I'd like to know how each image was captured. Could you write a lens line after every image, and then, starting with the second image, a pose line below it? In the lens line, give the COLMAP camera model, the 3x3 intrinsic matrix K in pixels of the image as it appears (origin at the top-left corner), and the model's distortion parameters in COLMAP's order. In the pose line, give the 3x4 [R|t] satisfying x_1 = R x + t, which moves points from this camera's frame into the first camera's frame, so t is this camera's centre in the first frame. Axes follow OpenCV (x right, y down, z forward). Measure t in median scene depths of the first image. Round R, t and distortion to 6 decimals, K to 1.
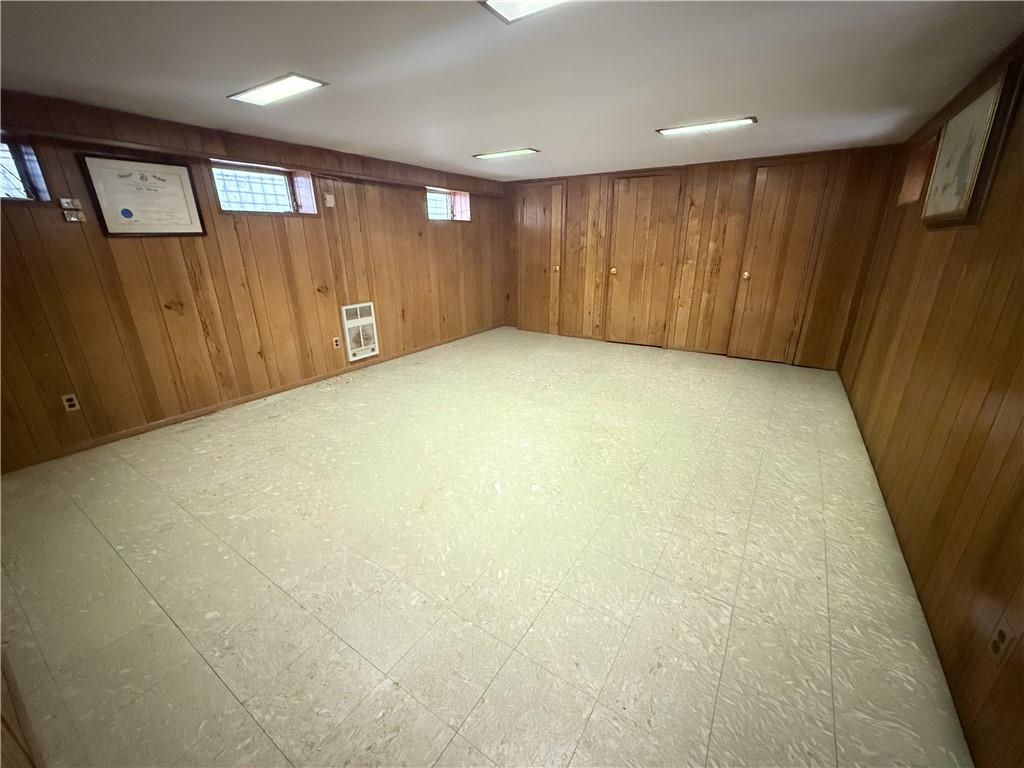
lens RADIAL K [[410.4, 0, 517.1], [0, 410.4, 383.0], [0, 0, 1]] dist [-0.002109, -0.000186]
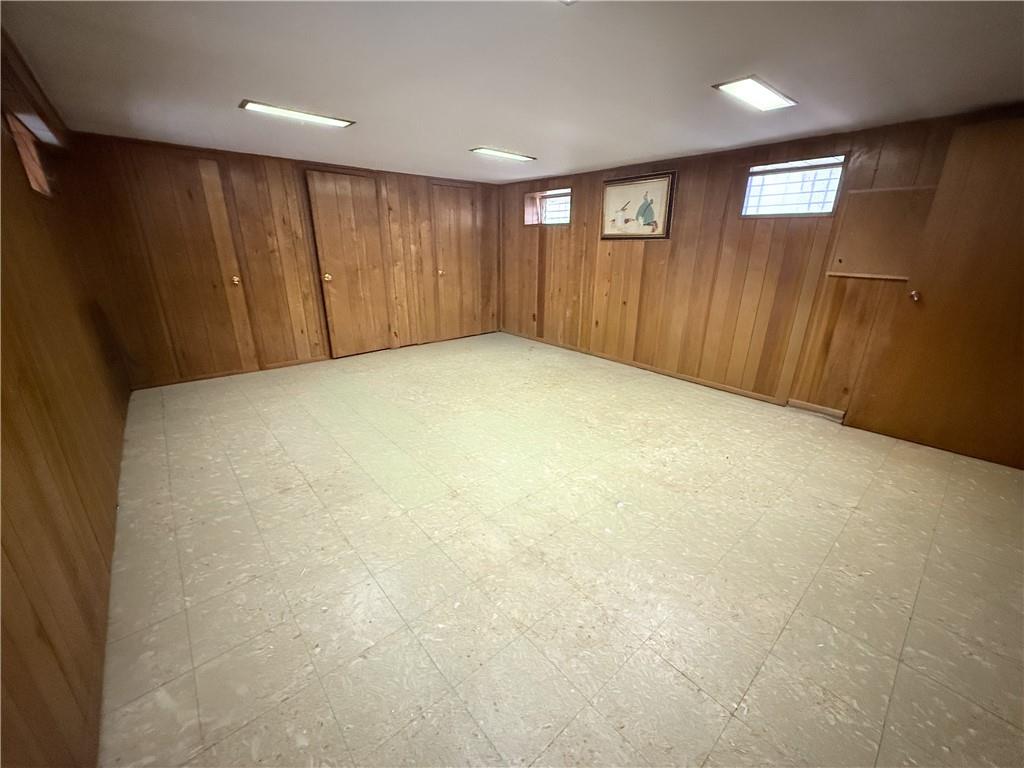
lens RADIAL K [[410.4, 0, 515.0], [0, 410.4, 386.7], [0, 0, 1]] dist [-0.002109, -0.000186]
pose [[0.284735, -0.307689, 0.907884, -0.542620], [0.305518, 0.926827, 0.218291, -0.134855], [-0.908617, 0.215220, 0.357904, 0.400088]]
